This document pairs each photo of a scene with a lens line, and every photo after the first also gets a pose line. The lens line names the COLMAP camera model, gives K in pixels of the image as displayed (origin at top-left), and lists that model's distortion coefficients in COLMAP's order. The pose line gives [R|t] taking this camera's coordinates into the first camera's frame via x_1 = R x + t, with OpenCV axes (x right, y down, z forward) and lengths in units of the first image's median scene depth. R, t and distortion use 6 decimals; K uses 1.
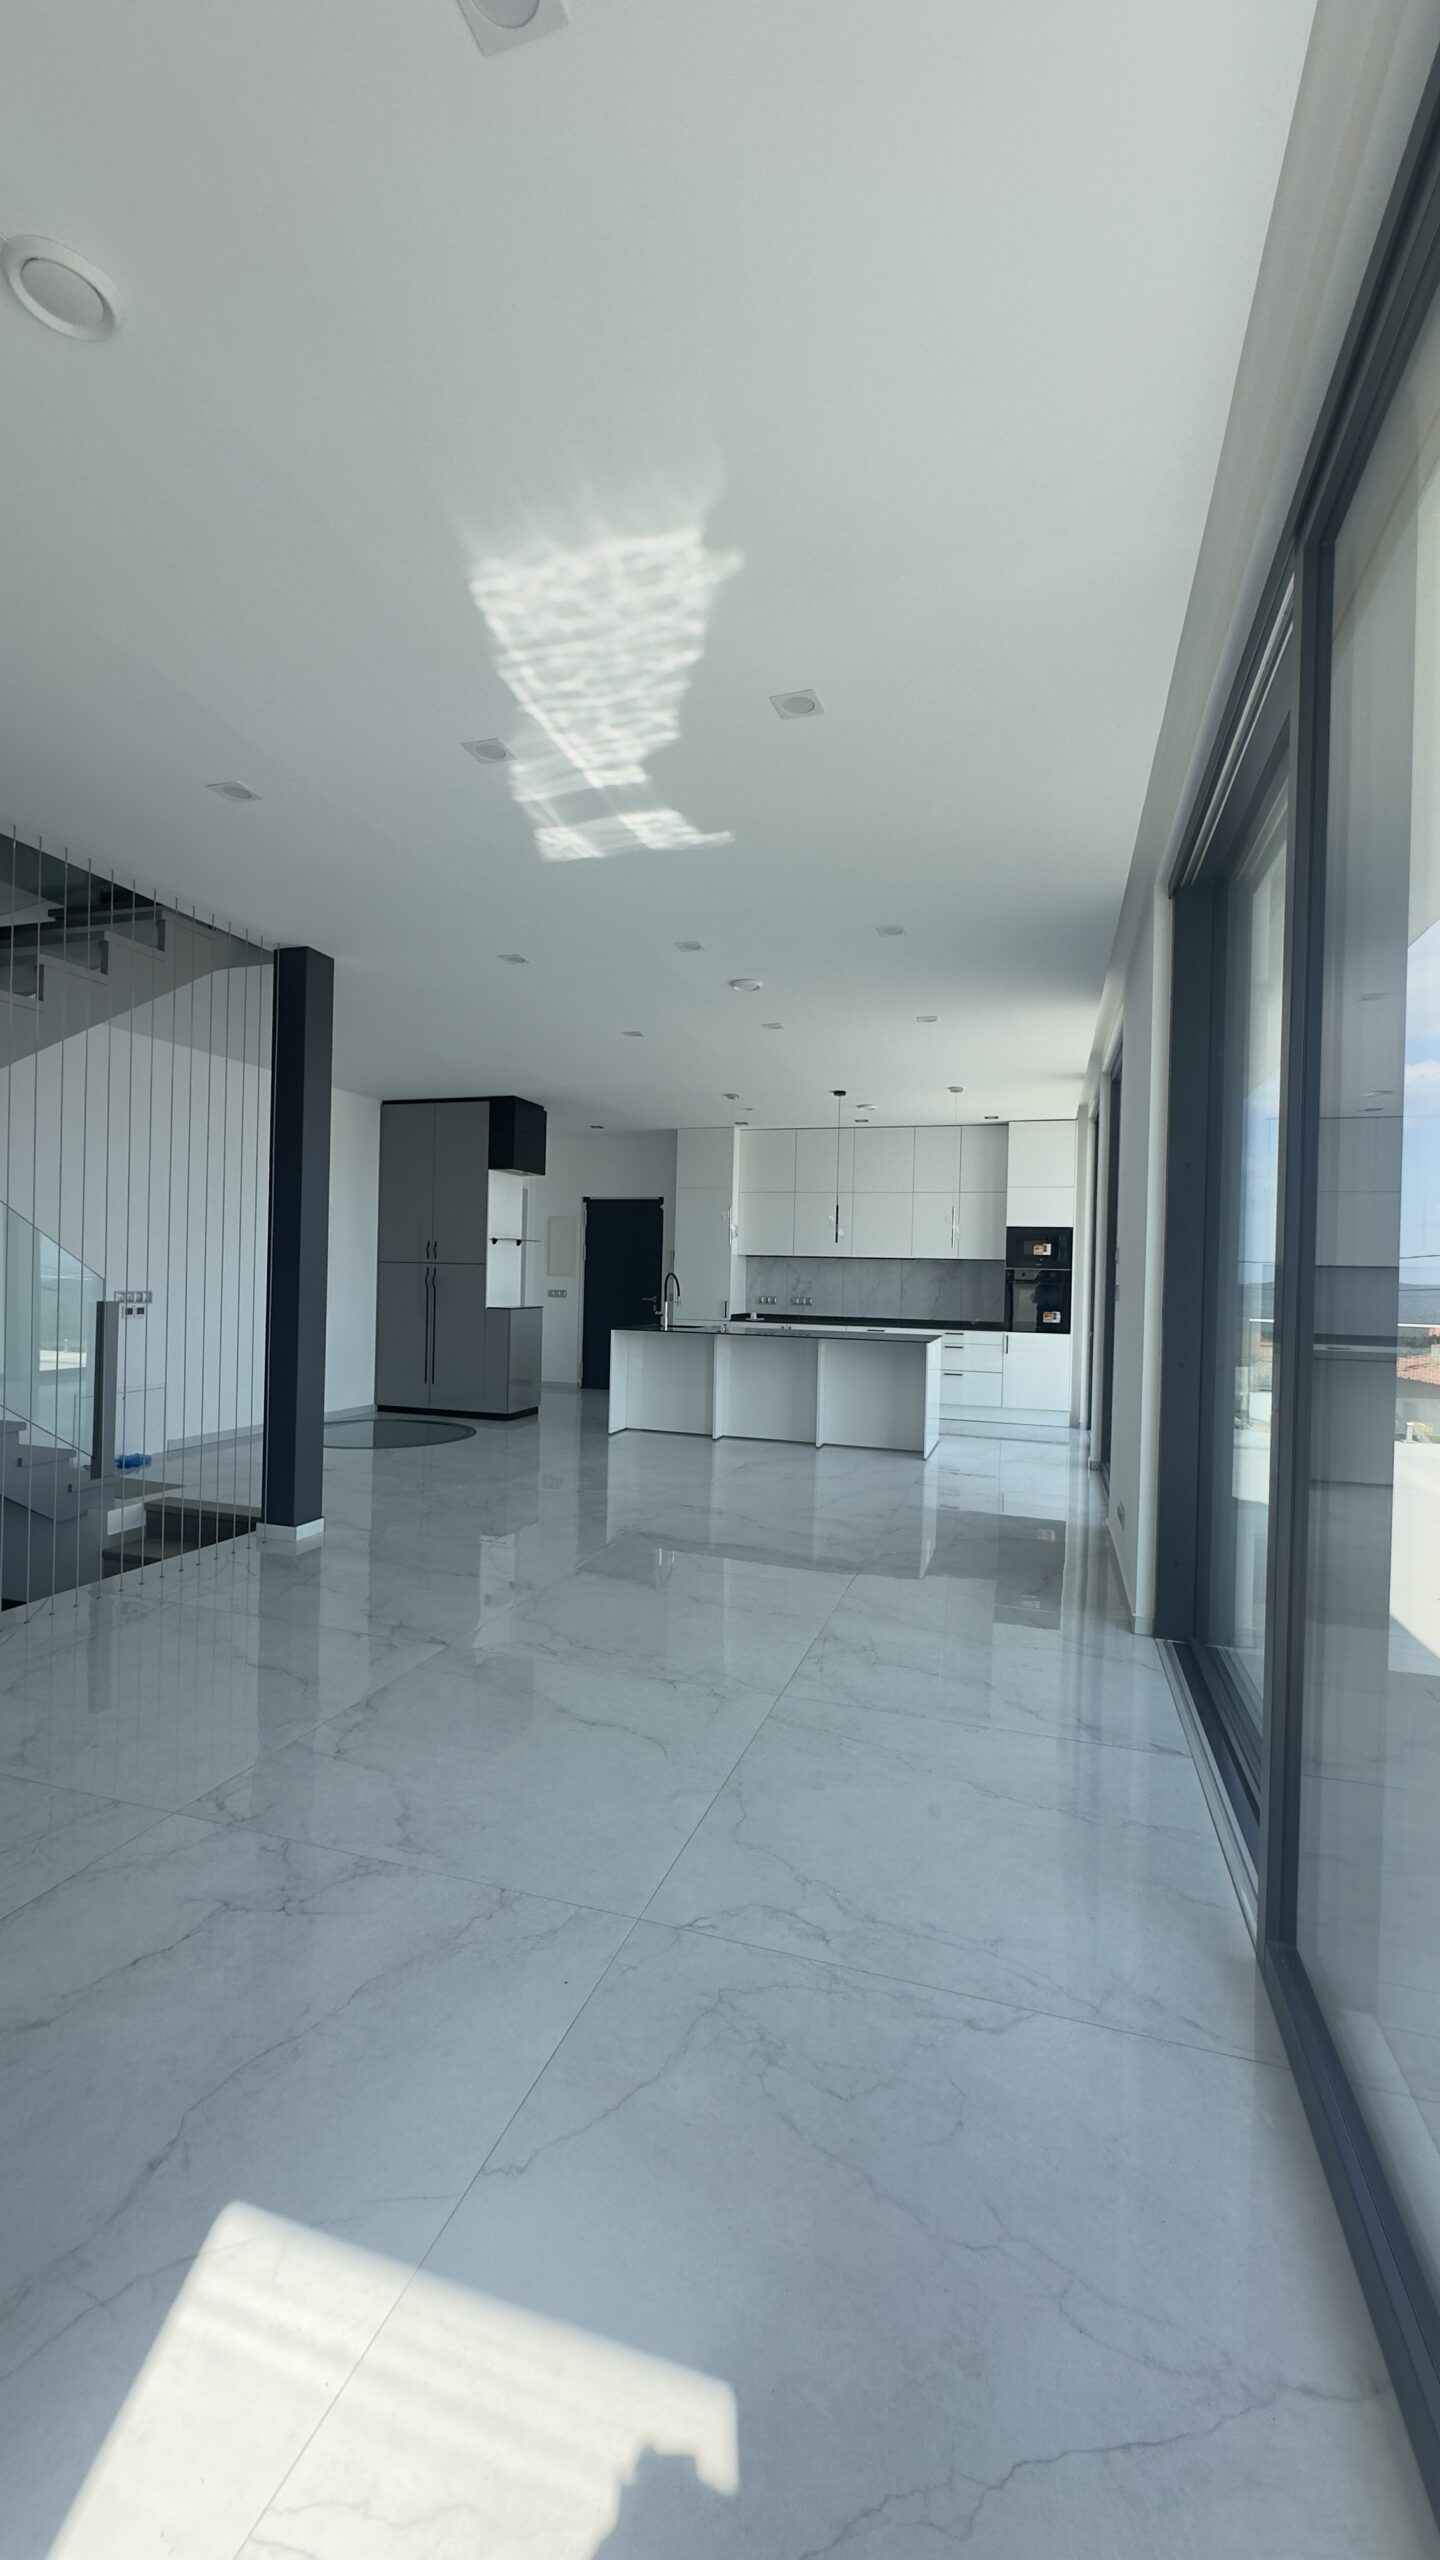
lens RADIAL K [[1019.3, 0, 721.8], [0, 1019.3, 1271.0], [0, 0, 1]] dist [-0.007713, 0.000726]
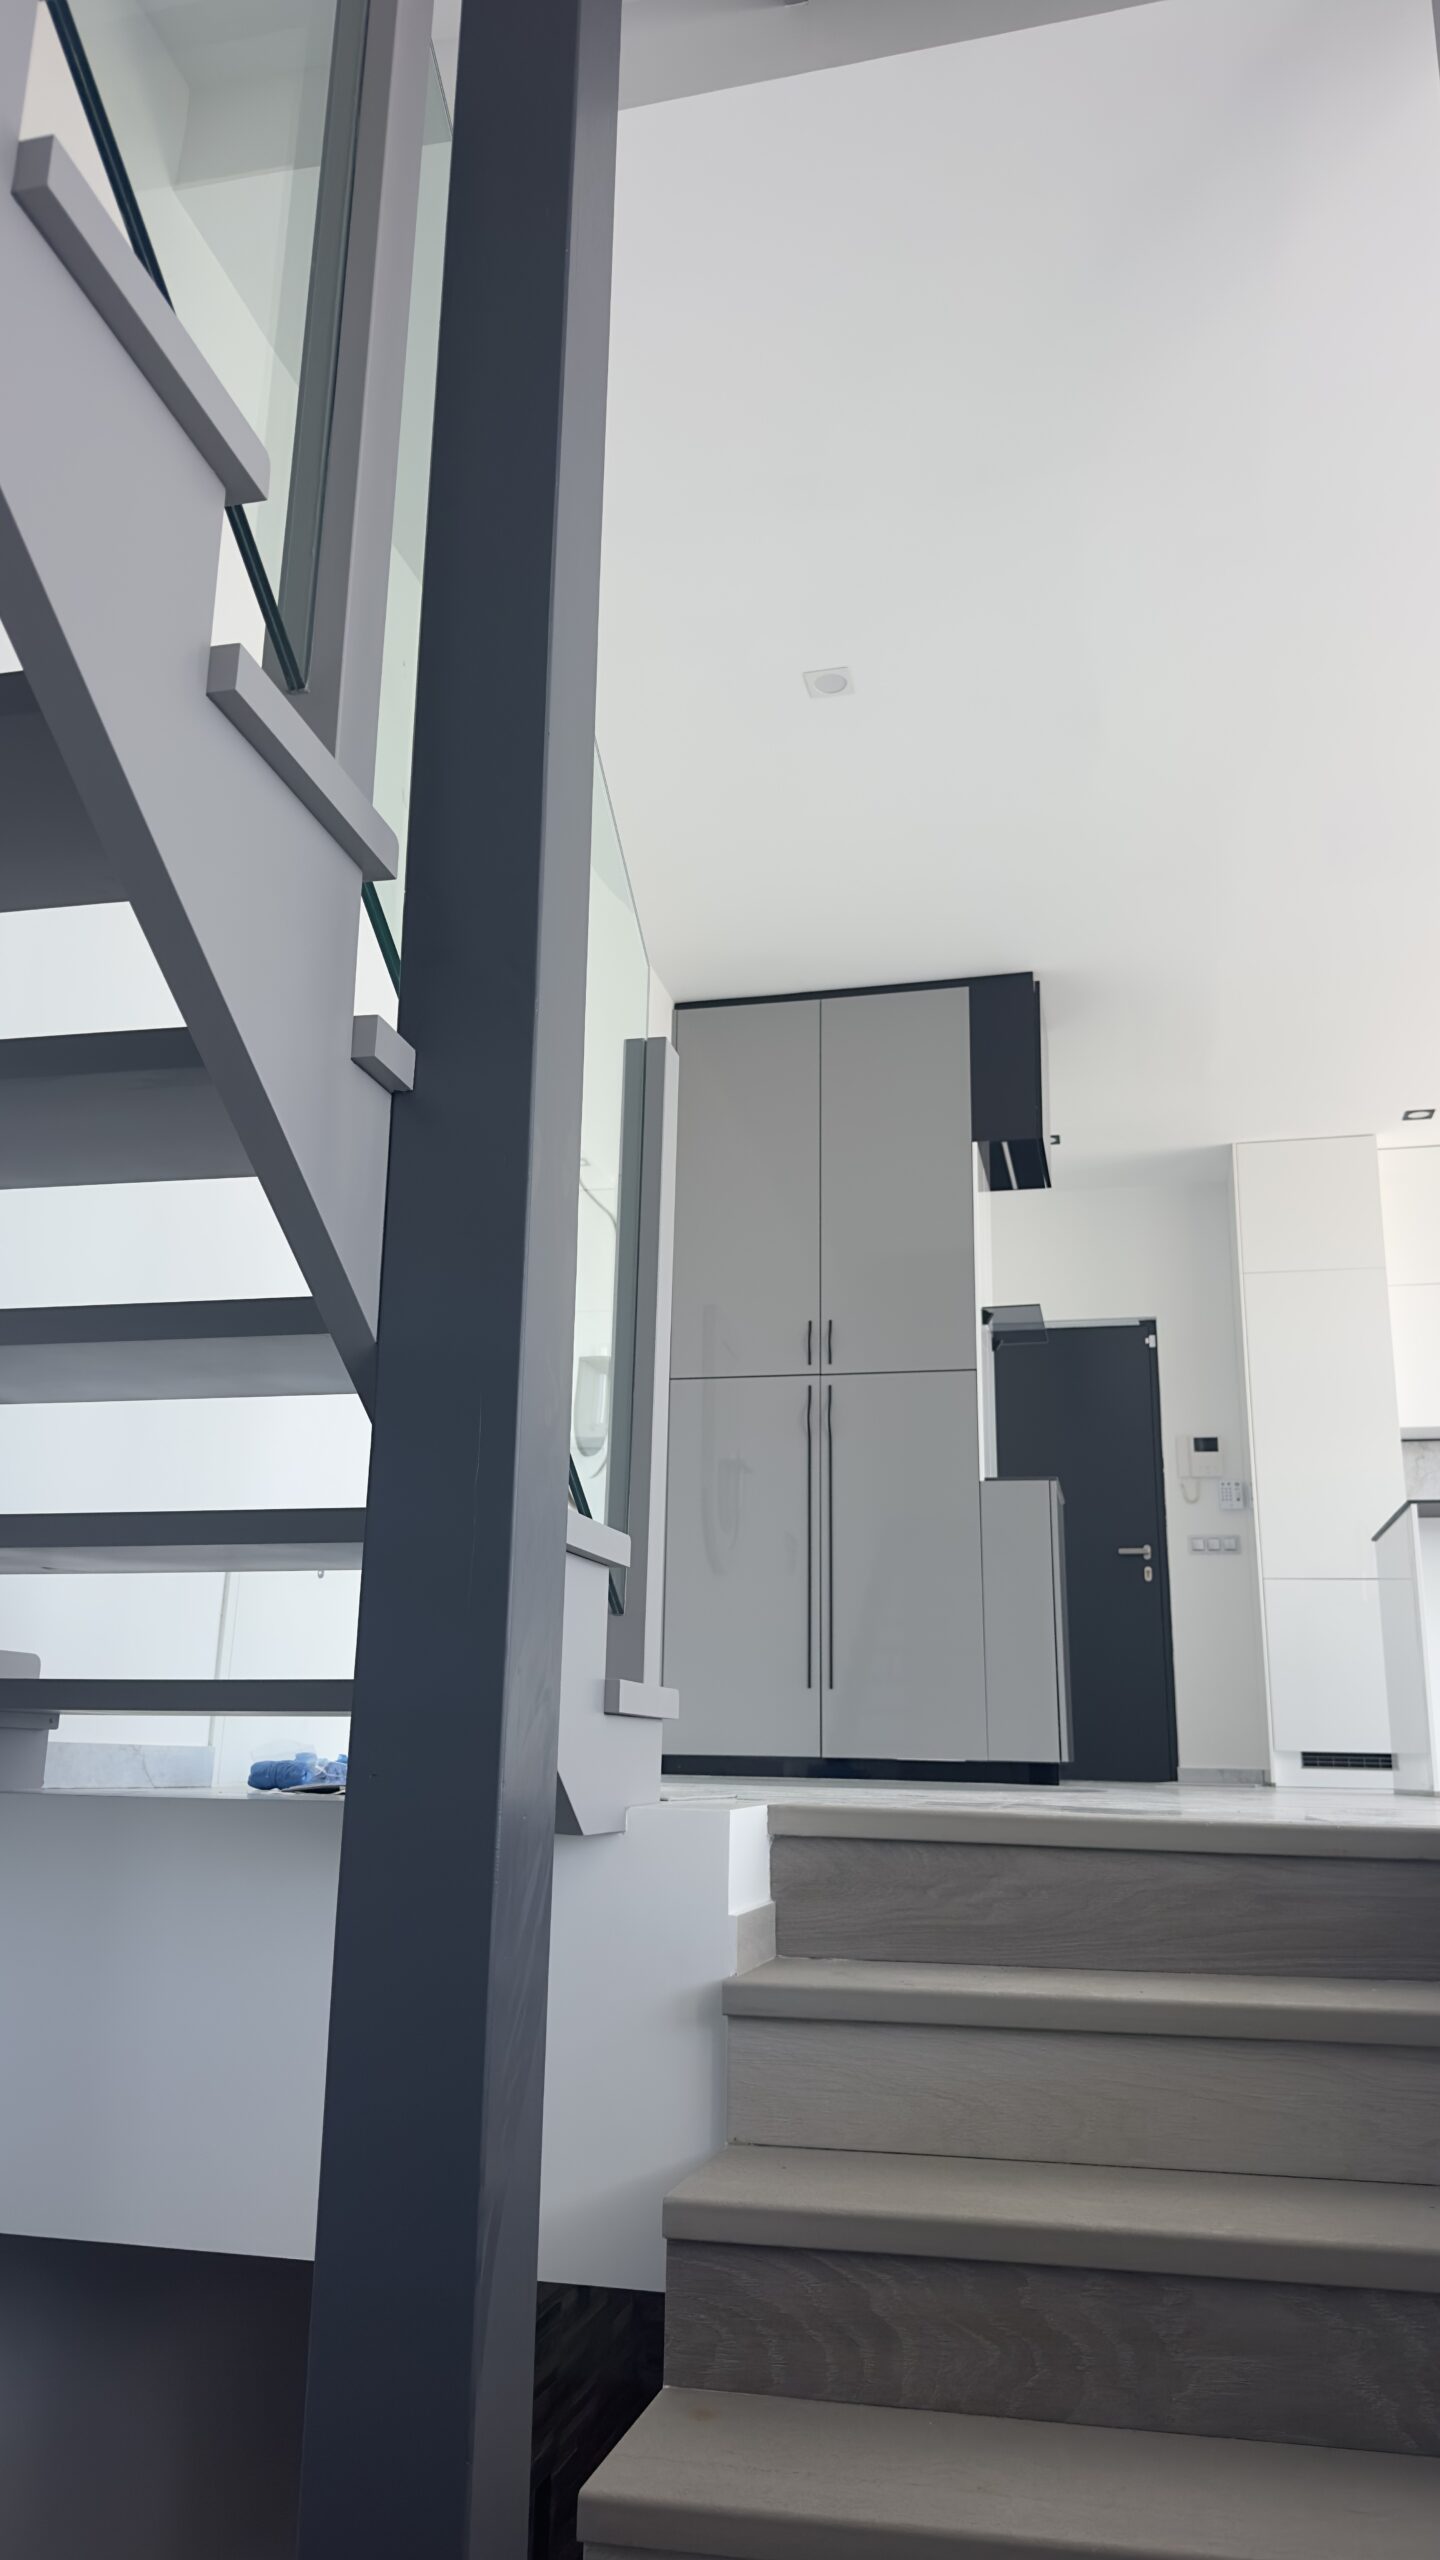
lens RADIAL K [[1773.5, 0, 739.9], [0, 1773.5, 1264.9], [0, 0, 1]] dist [0.072130, -0.061887]
pose [[0.996501, 0.015880, 0.082063, -0.358109], [0.005800, 0.966285, -0.257410, 0.122133], [-0.083384, 0.256985, 0.962811, 0.321405]]
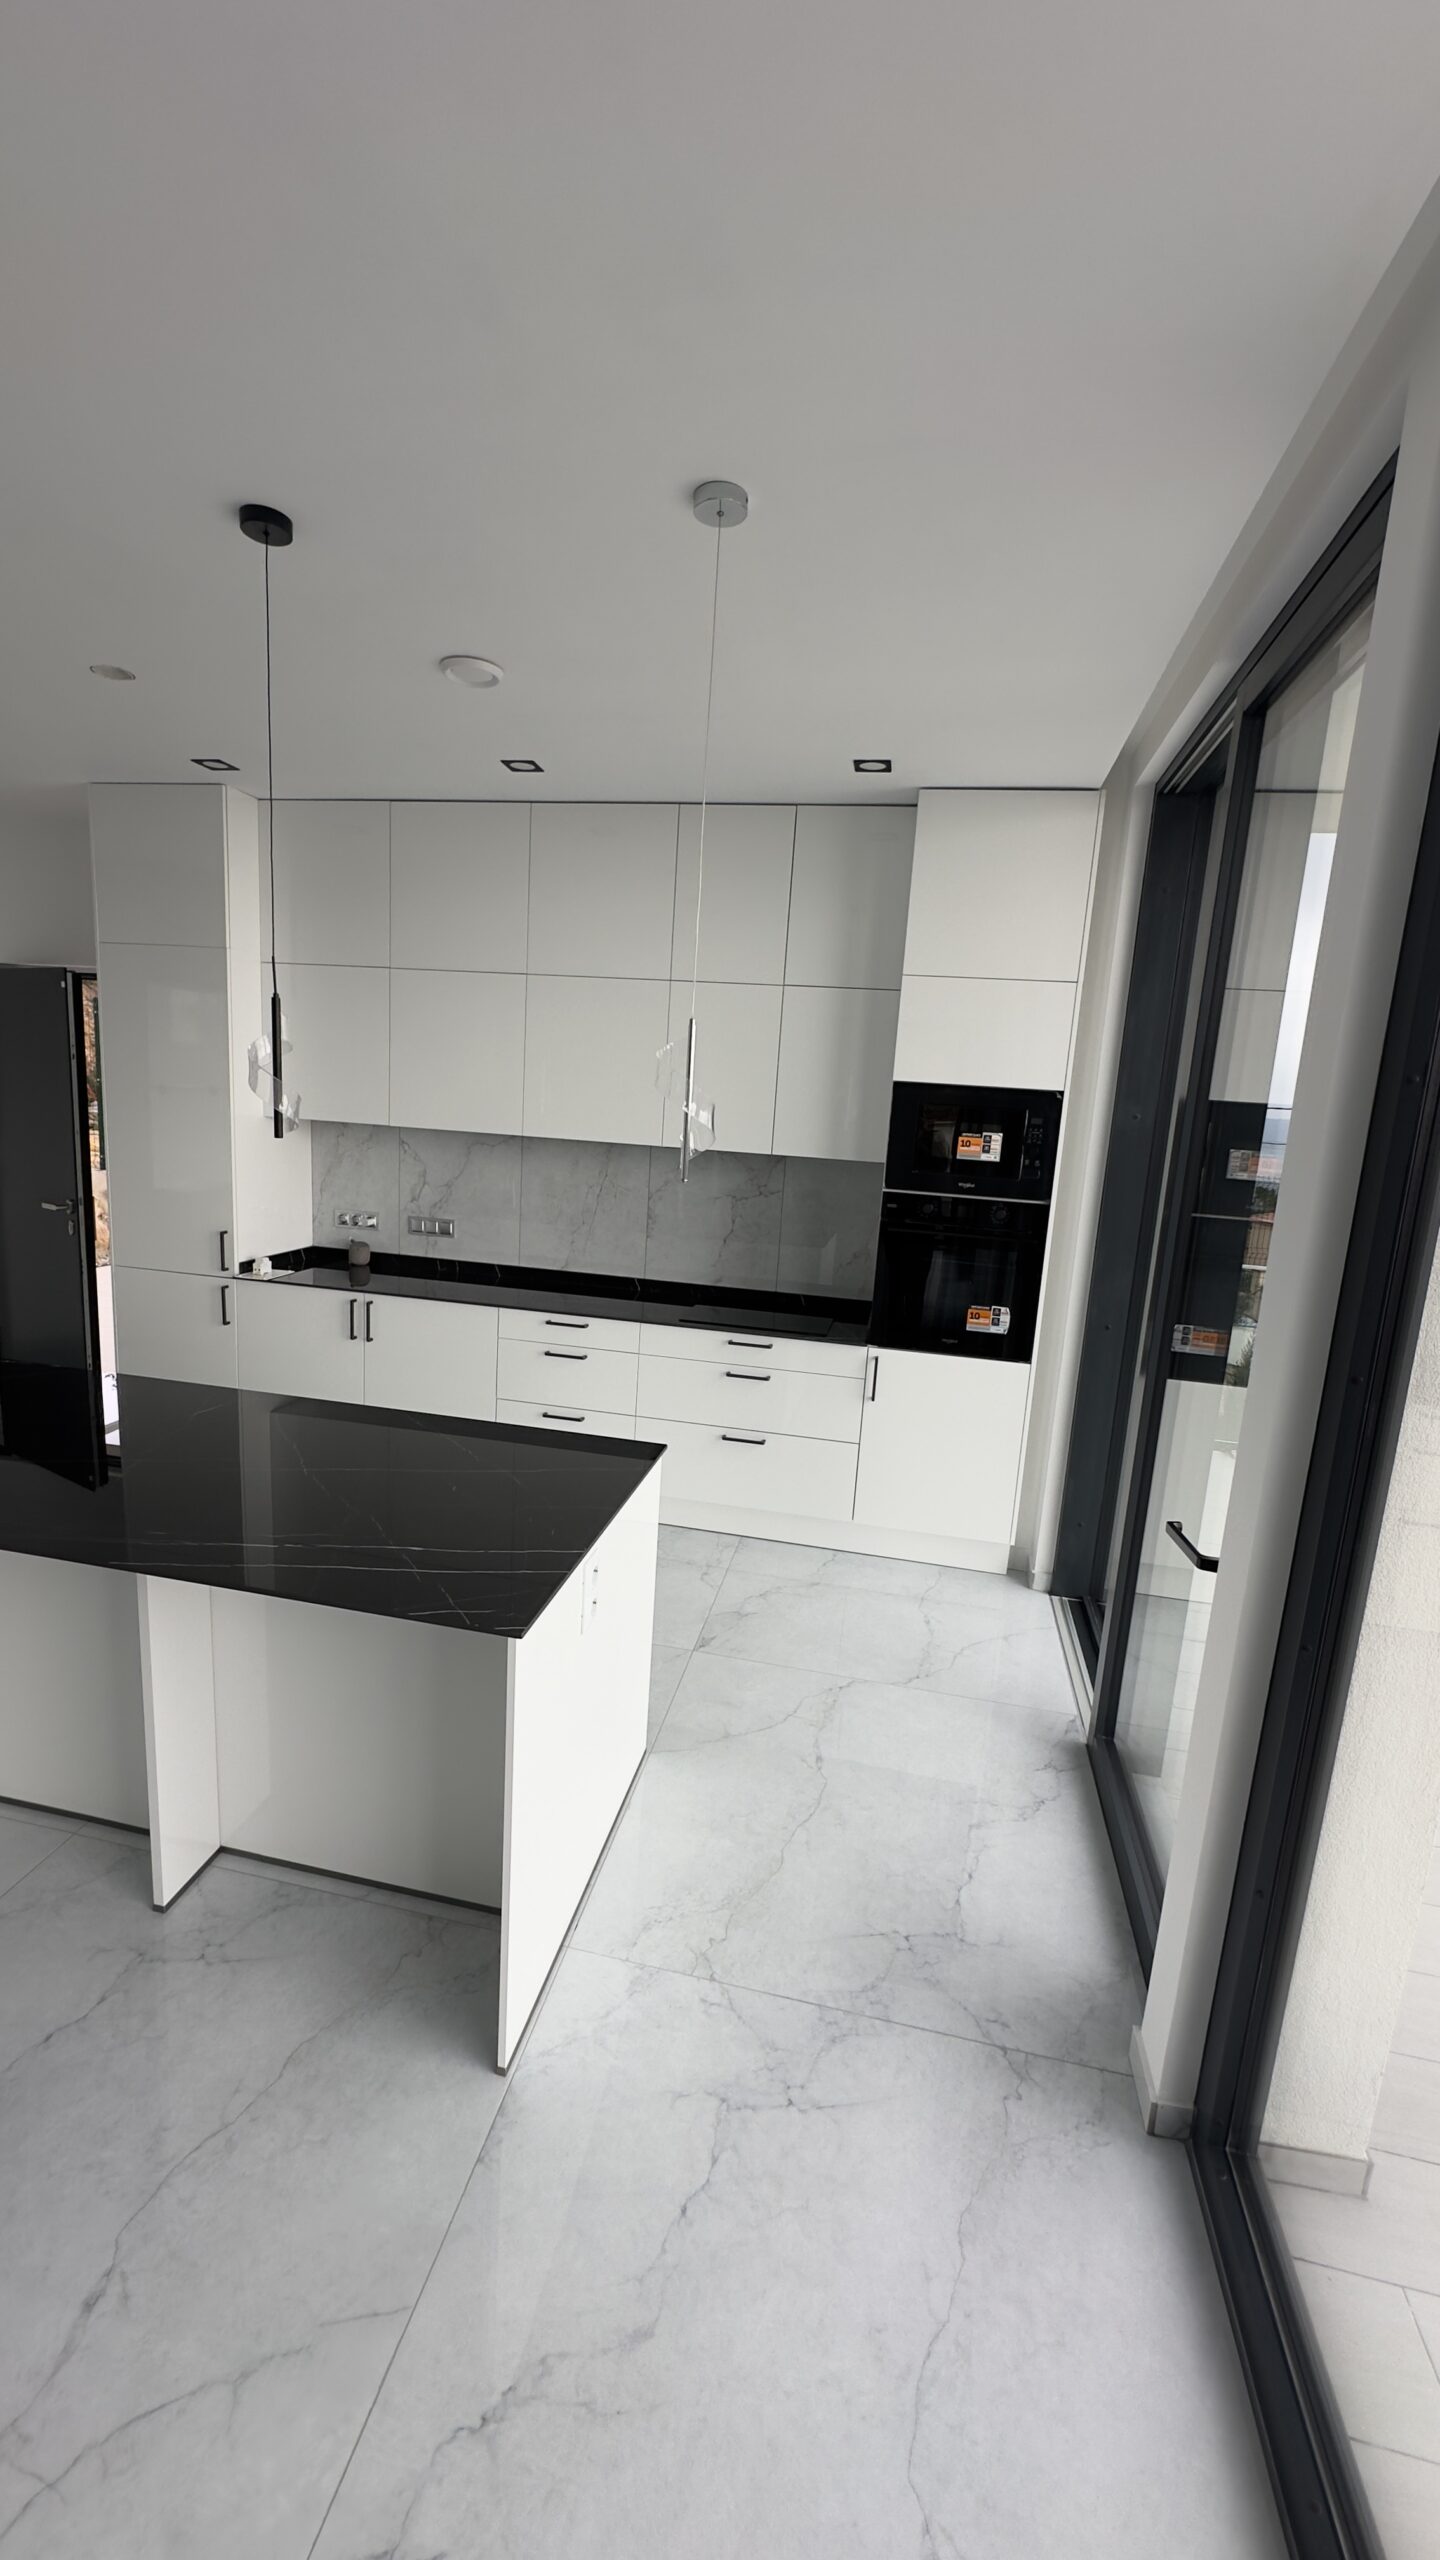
lens RADIAL K [[1019.3, 0, 726.0], [0, 1019.3, 1286.0], [0, 0, 1]] dist [-0.007713, 0.000726]
pose [[0.993123, 0.016511, 0.115908, 0.176296], [-0.038963, 0.980183, 0.194223, -0.040813], [-0.110404, -0.197403, 0.974086, 0.627550]]
